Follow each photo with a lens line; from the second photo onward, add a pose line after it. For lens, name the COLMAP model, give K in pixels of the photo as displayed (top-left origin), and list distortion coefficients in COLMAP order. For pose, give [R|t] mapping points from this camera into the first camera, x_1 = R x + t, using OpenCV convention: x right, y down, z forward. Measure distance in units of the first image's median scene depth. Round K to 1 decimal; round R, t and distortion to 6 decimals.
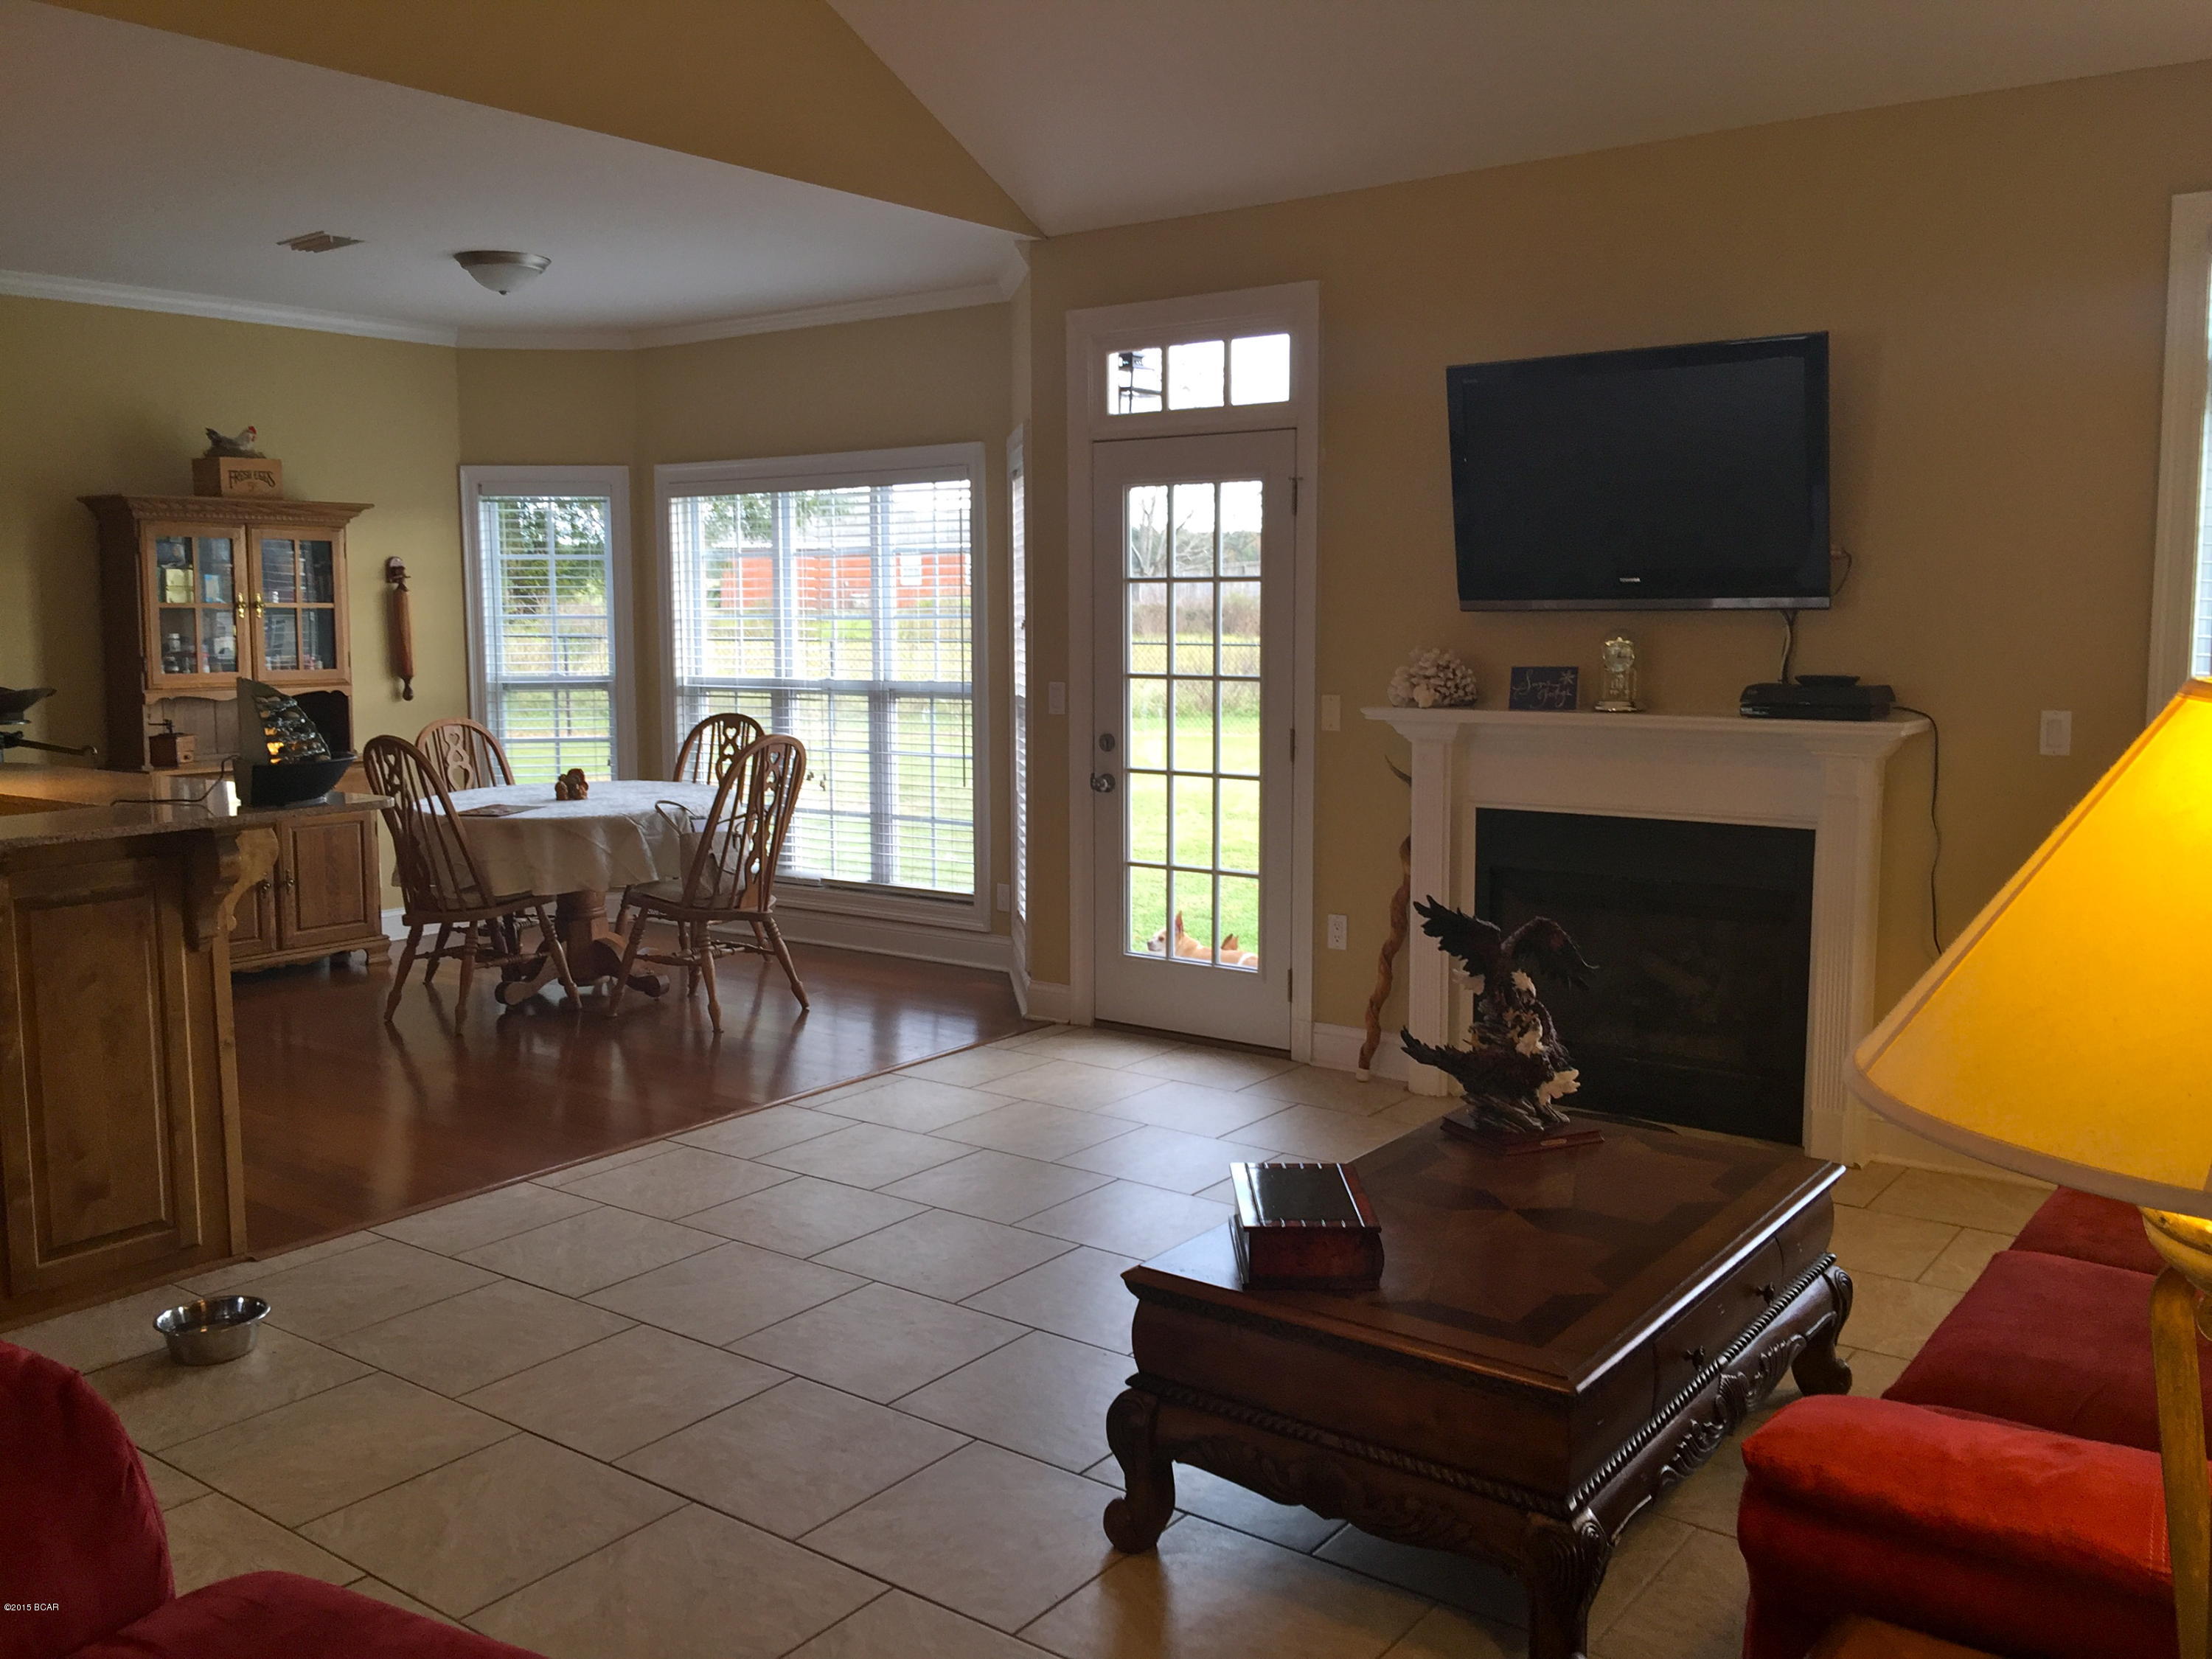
lens RADIAL K [[1874.8, 0, 1096.4], [0, 1874.8, 806.0], [0, 0, 1]] dist [0.084525, -0.138509]
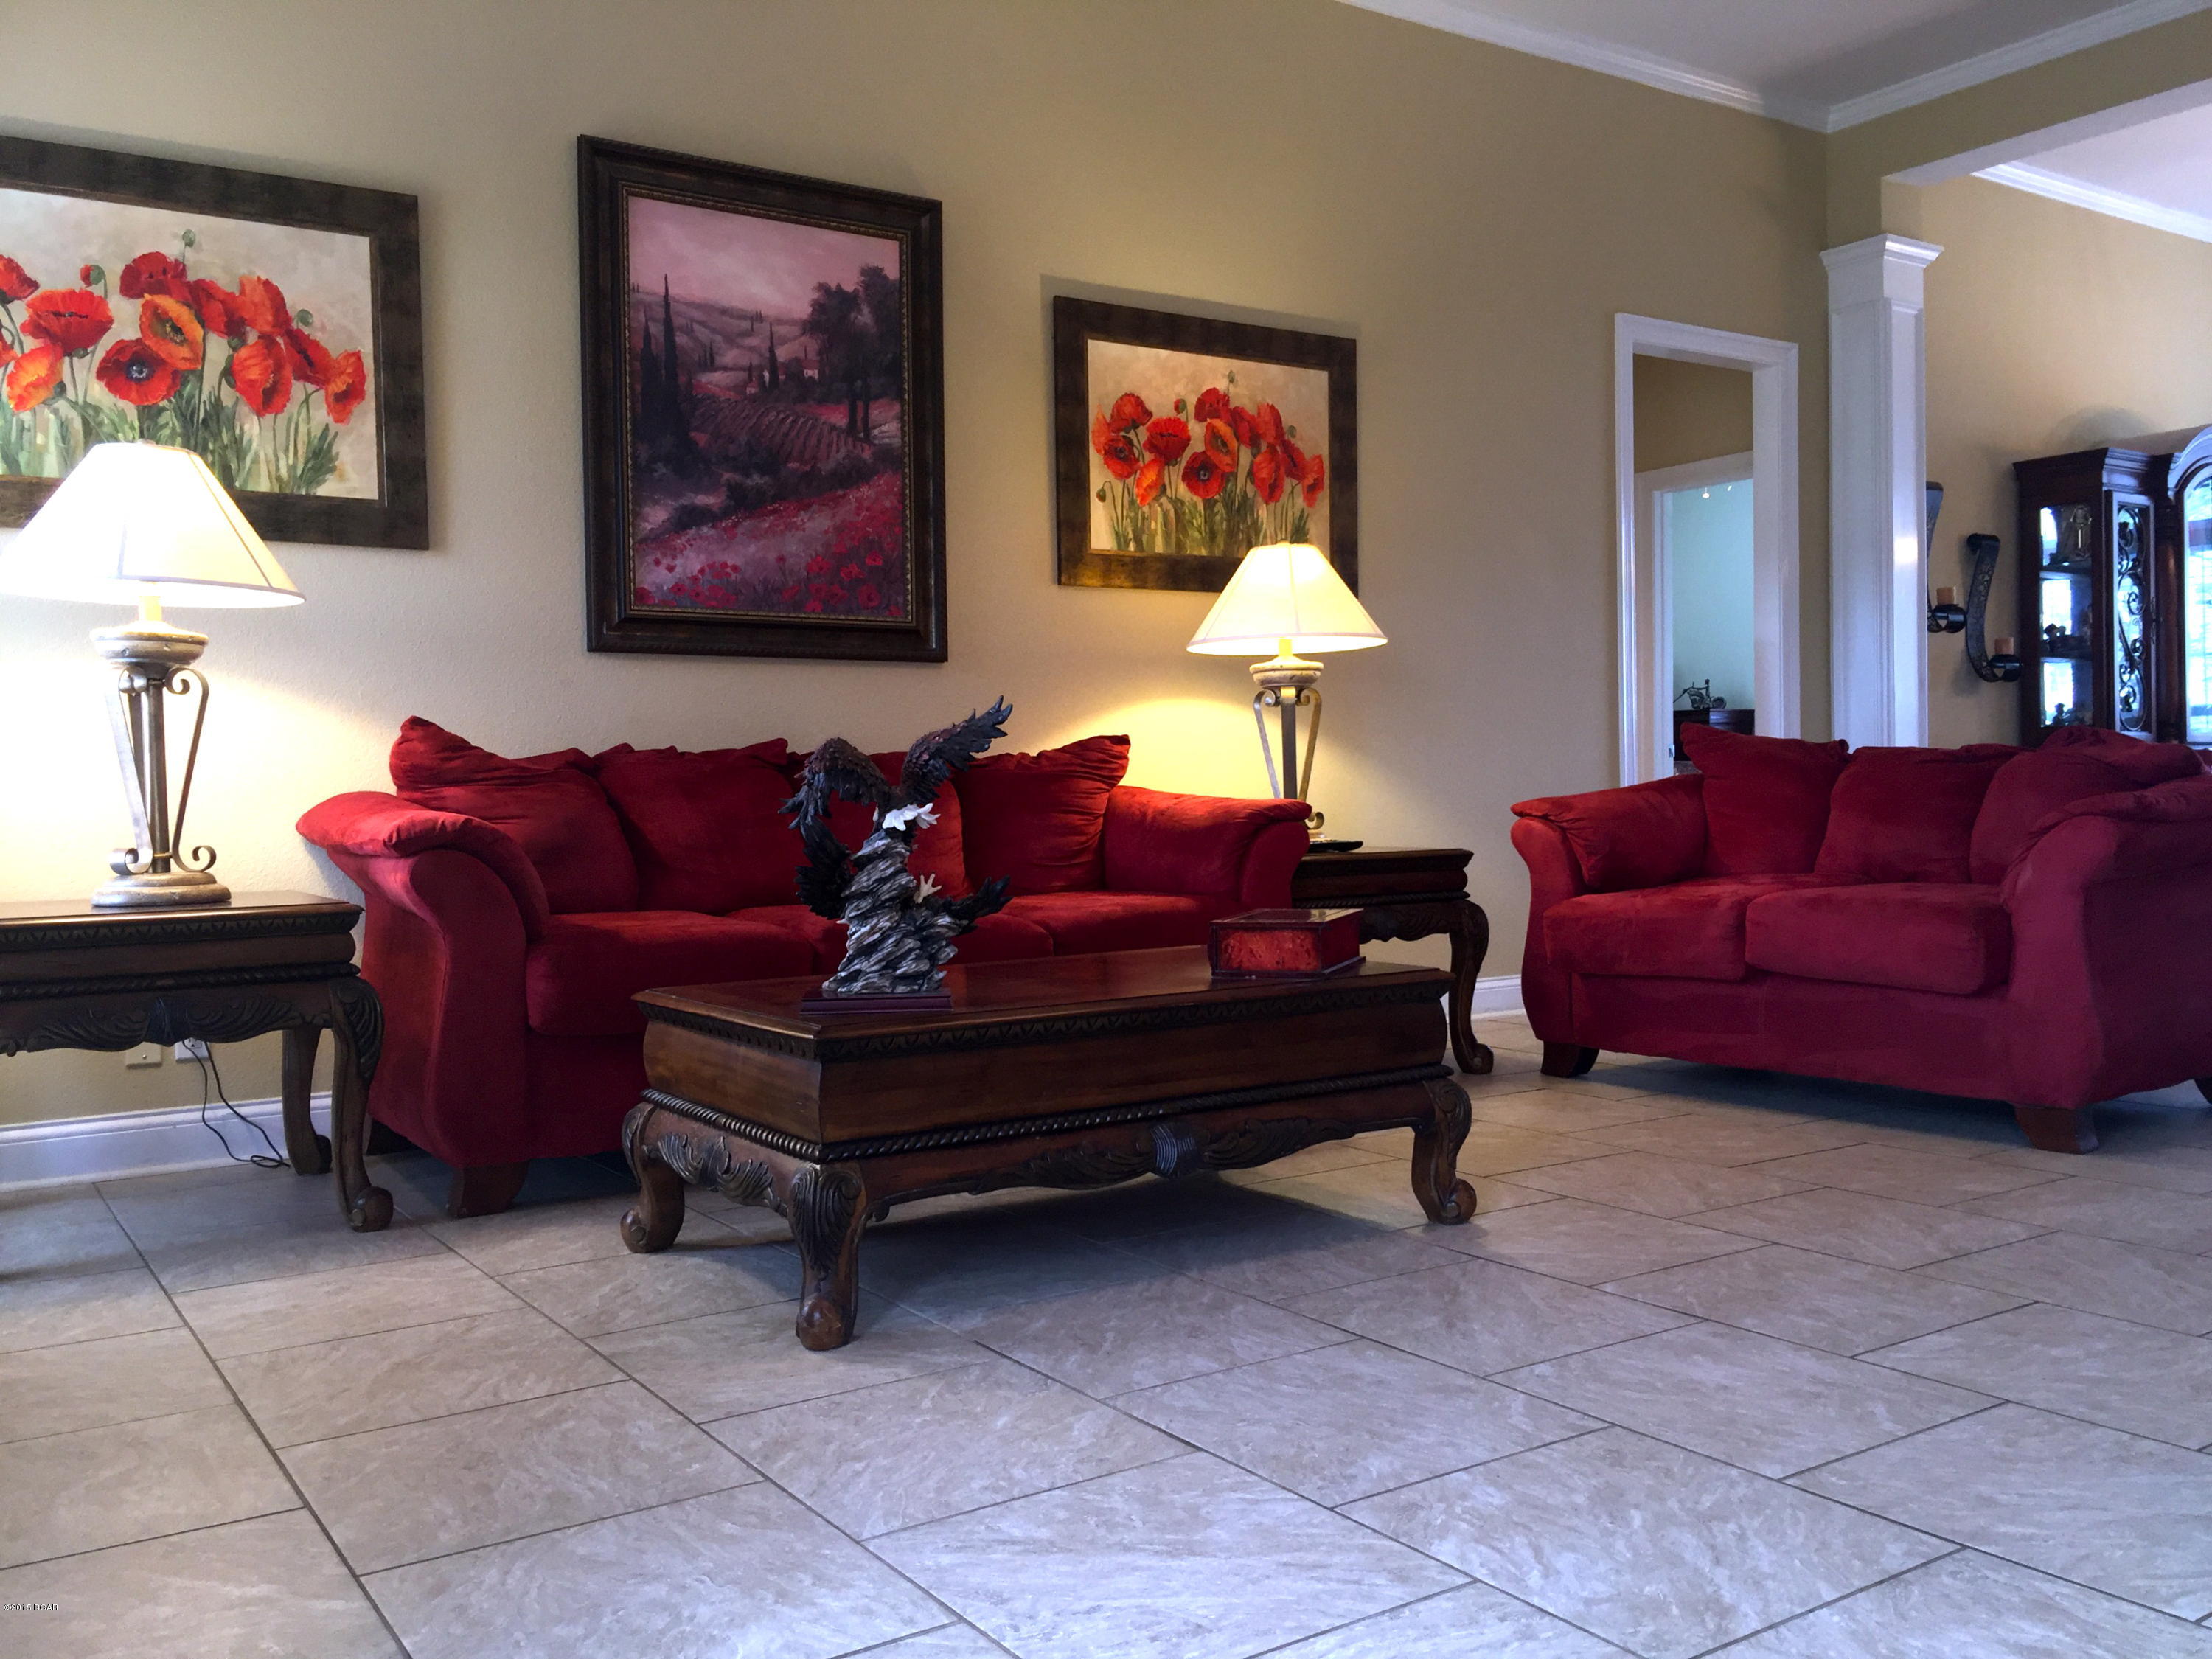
lens RADIAL K [[1874.8, 0, 1102.5], [0, 1874.8, 833.1], [0, 0, 1]] dist [0.084525, -0.138509]
pose [[-0.942074, 0.014190, 0.335105, -0.077037], [0.059557, 0.990305, 0.125497, 0.003794], [-0.330075, 0.138185, -0.933786, 0.975828]]
